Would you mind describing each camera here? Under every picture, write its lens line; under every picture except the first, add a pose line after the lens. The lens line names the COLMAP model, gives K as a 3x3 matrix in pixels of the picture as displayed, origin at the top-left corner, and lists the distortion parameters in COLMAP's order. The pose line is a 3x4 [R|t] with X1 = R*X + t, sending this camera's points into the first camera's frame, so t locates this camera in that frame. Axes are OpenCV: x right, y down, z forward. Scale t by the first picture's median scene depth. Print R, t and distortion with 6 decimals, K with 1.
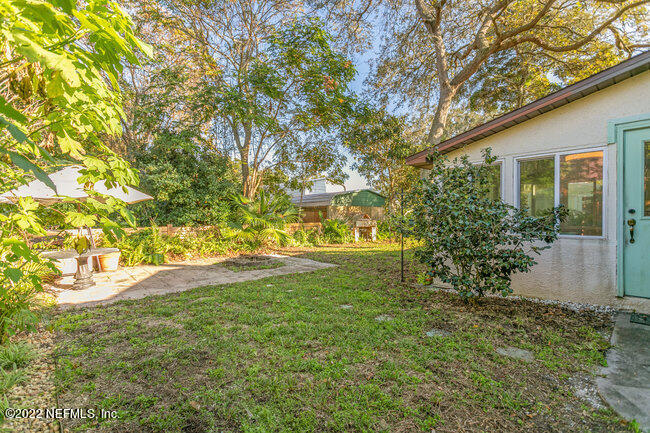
lens RADIAL K [[317.0, 0, 321.0], [0, 317.0, 217.5], [0, 0, 1]] dist [-0.008909, 0.004905]
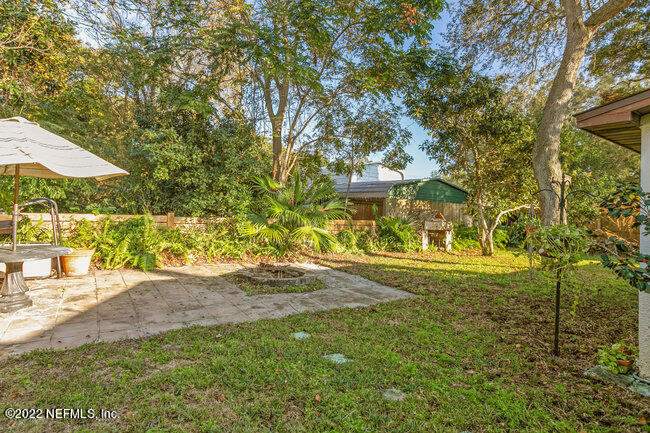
lens RADIAL K [[317.0, 0, 326.6], [0, 317.0, 213.9], [0, 0, 1]] dist [-0.008909, 0.004905]
pose [[0.994584, 0.055690, -0.087758, -0.048794], [-0.053733, 0.998254, 0.024517, -0.011595], [0.088970, -0.019668, 0.995840, 0.272264]]
